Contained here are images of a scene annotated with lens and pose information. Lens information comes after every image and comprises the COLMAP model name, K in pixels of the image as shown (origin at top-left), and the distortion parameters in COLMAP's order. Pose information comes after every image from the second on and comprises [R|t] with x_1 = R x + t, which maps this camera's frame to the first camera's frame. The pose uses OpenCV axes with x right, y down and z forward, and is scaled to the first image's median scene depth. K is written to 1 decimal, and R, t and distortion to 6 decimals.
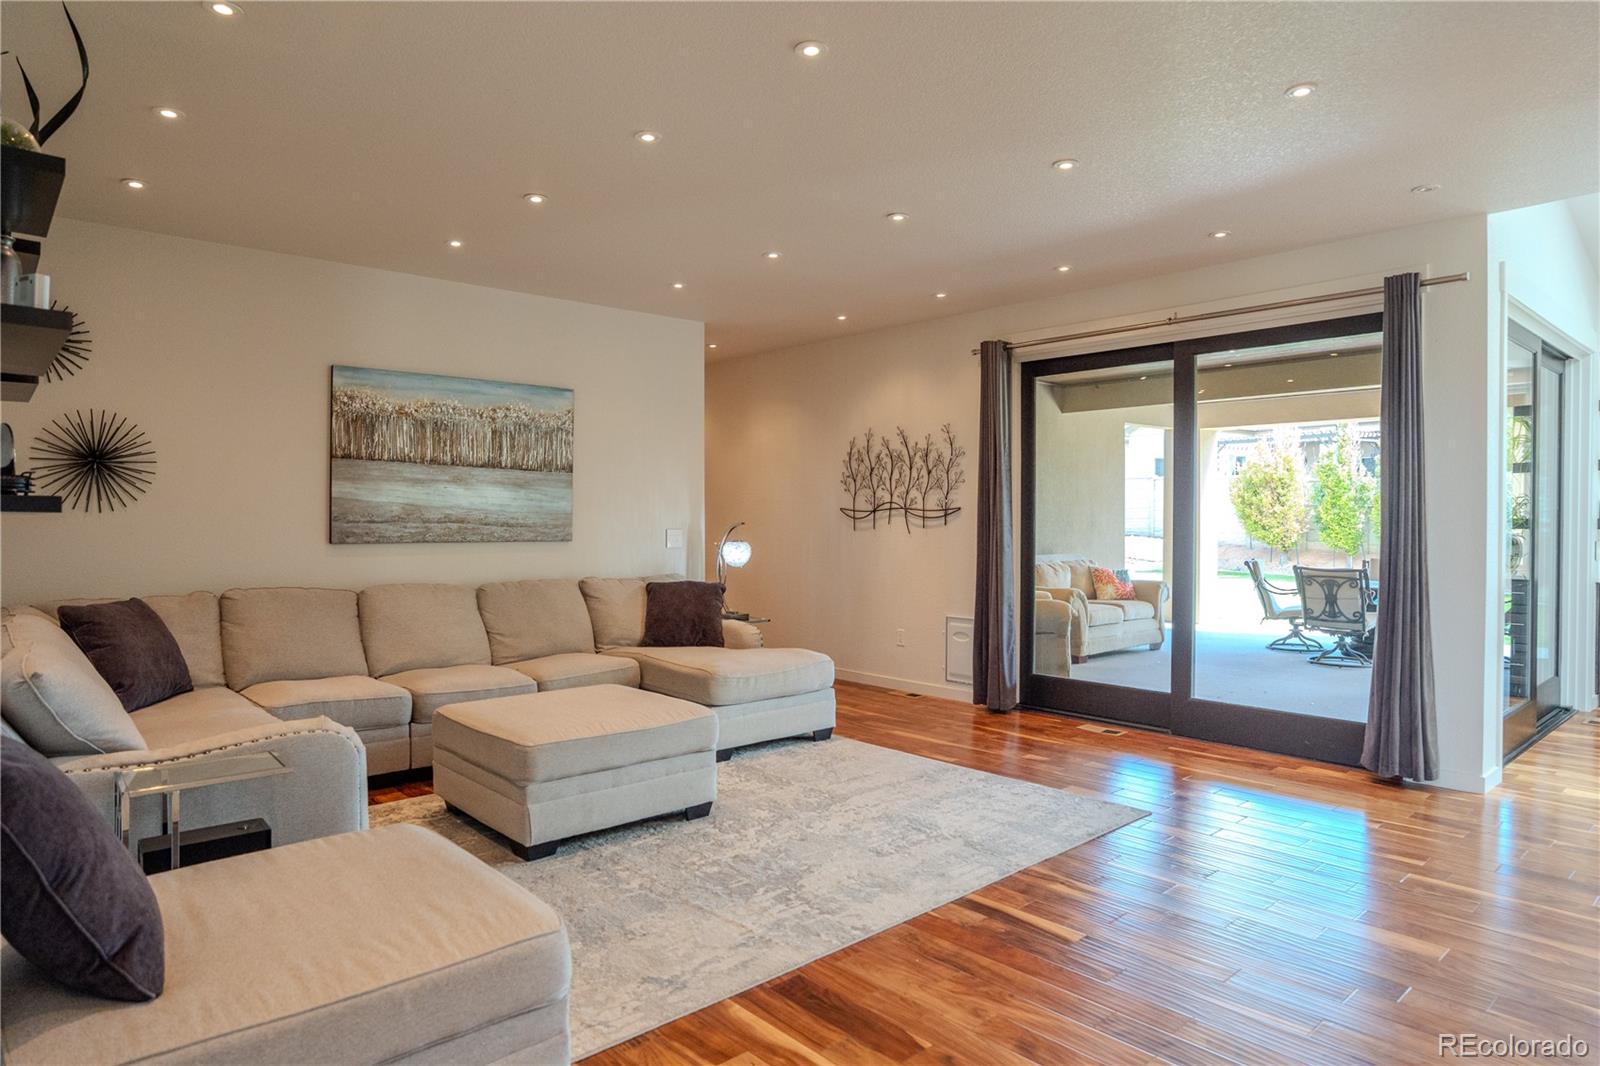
lens RADIAL K [[942.6, 0, 803.7], [0, 942.6, 533.9], [0, 0, 1]] dist [-0.008913, -0.000074]
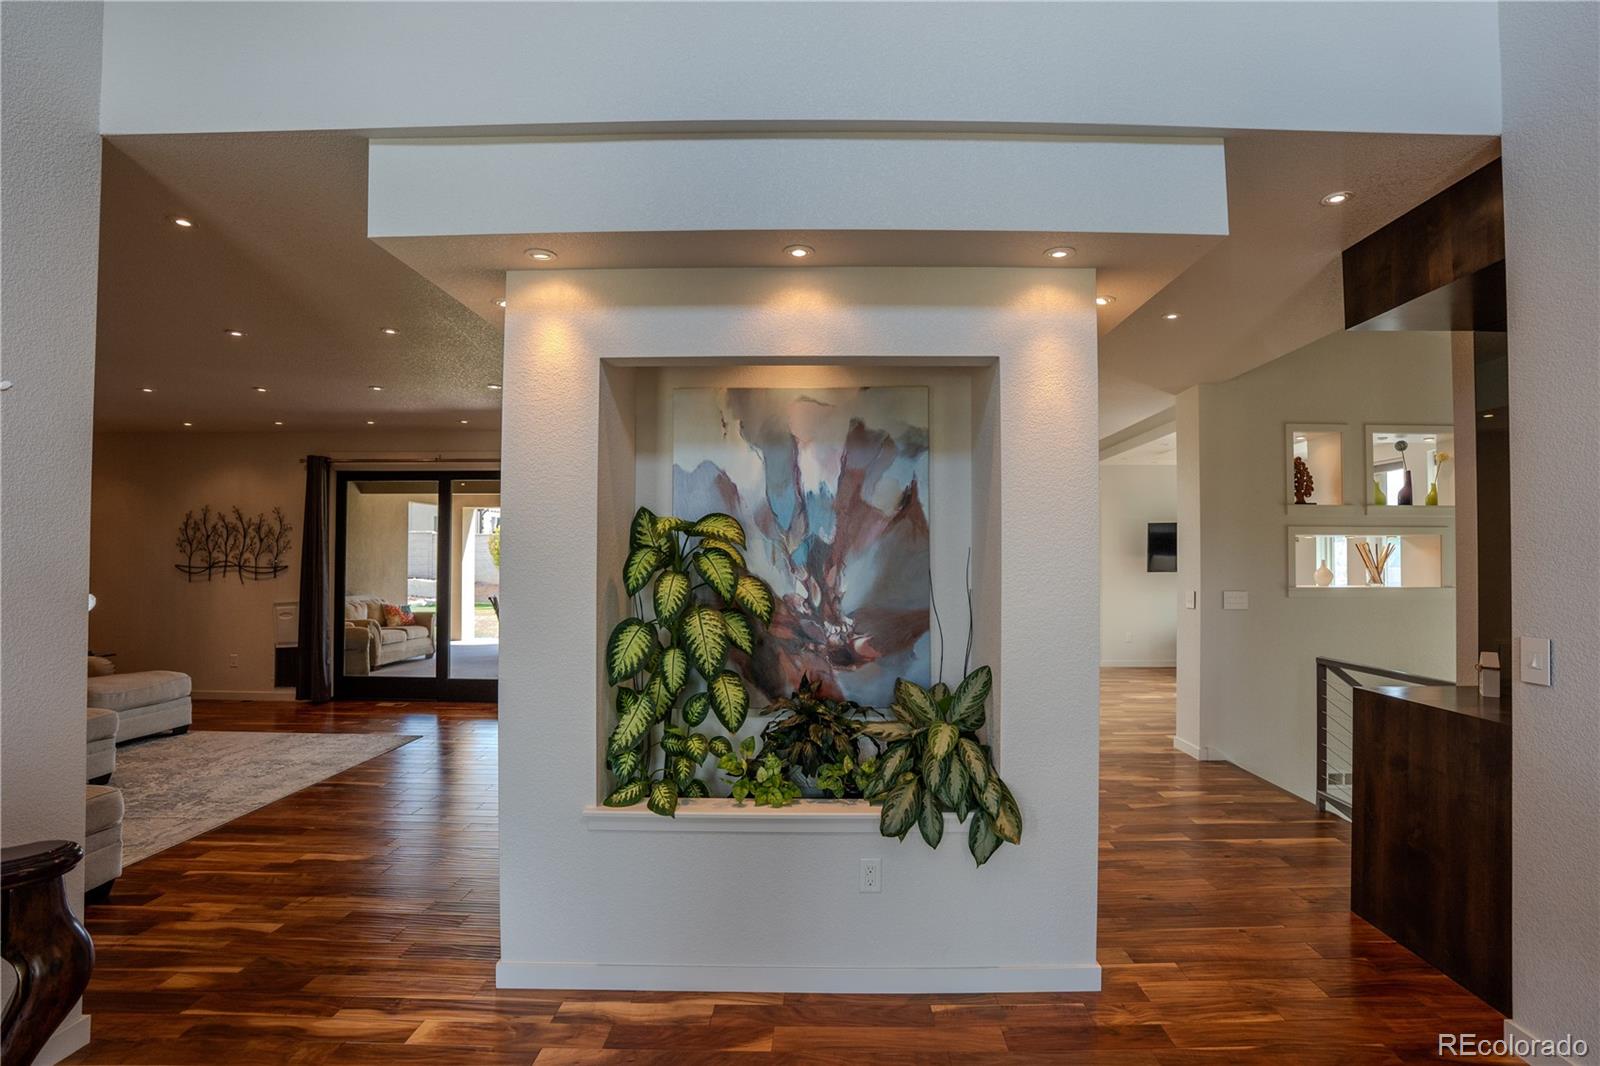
lens RADIAL K [[742.7, 0, 812.6], [0, 742.7, 546.4], [0, 0, 1]] dist [-0.041867, 0.007599]
pose [[0.673003, 0.019850, 0.739373, -0.115723], [0.008250, 0.999376, -0.034339, -0.012884], [-0.739594, 0.029210, 0.672420, -0.338465]]
